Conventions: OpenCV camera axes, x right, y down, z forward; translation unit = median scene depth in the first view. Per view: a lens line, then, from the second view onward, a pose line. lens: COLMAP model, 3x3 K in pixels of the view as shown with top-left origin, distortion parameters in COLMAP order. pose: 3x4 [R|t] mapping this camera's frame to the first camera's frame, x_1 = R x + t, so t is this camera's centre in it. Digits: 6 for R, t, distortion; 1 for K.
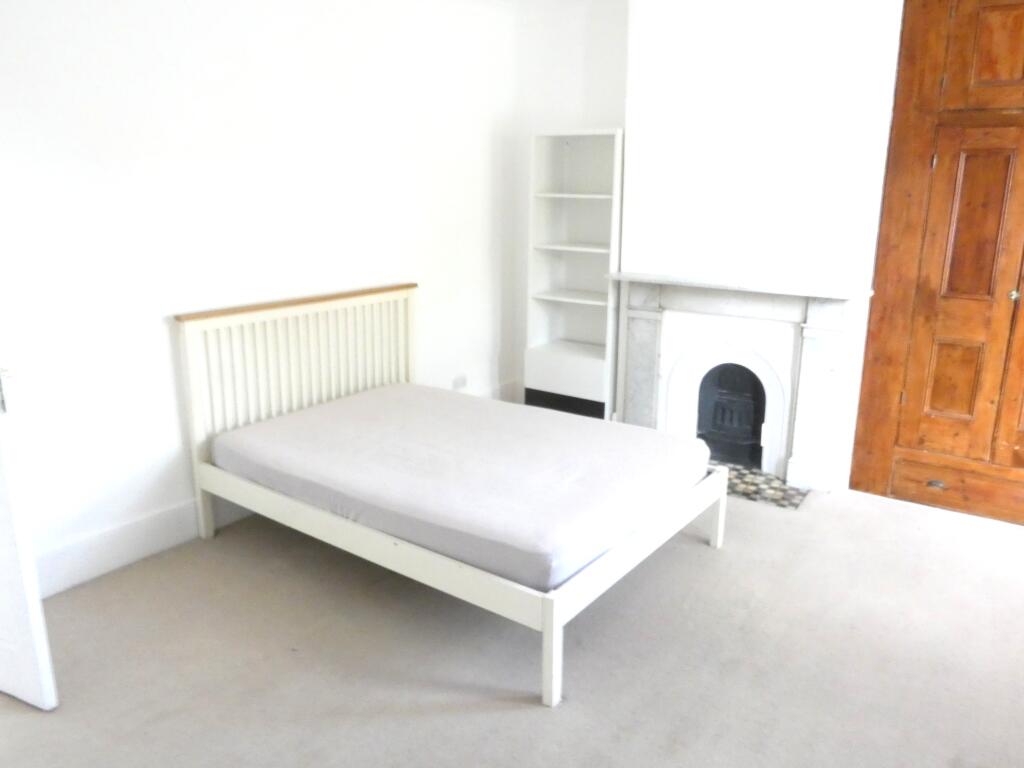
lens RADIAL K [[776.0, 0, 512.0], [0, 776.0, 384.0], [0, 0, 1]] dist [0.002213, -0.040726]
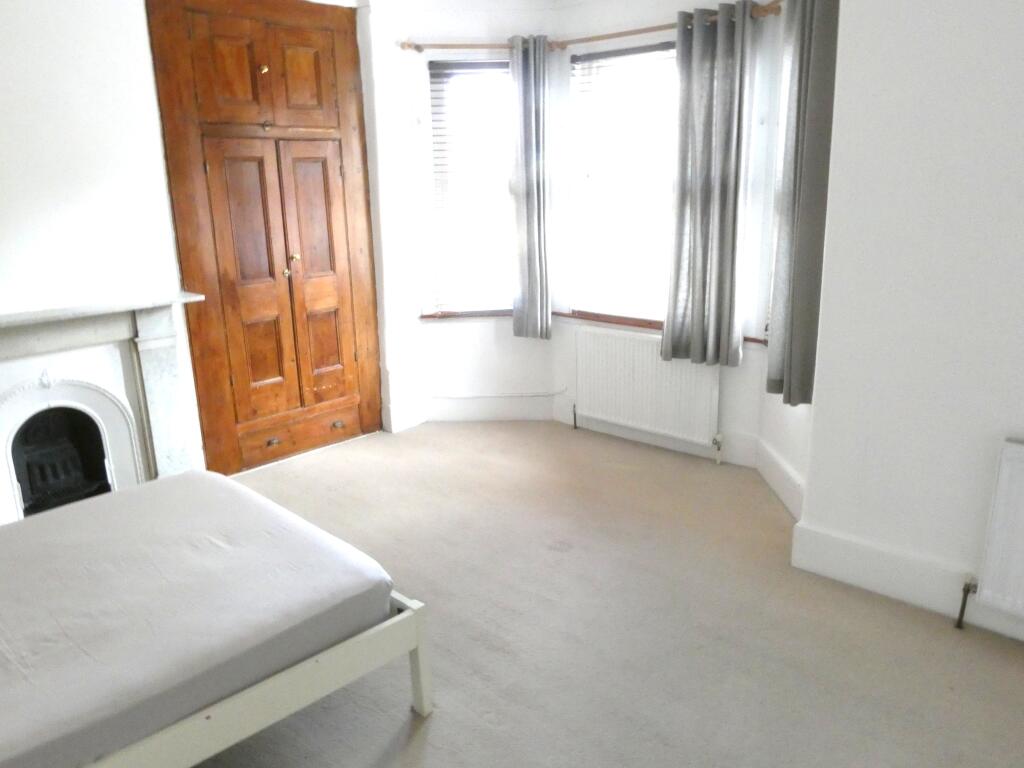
lens RADIAL K [[776.0, 0, 512.0], [0, 776.0, 384.0], [0, 0, 1]] dist [0.002213, -0.040726]
pose [[0.147036, -0.259933, 0.954366, -0.510904], [0.277580, 0.936925, 0.212417, -0.104835], [-0.949384, 0.233680, 0.209914, 0.396263]]
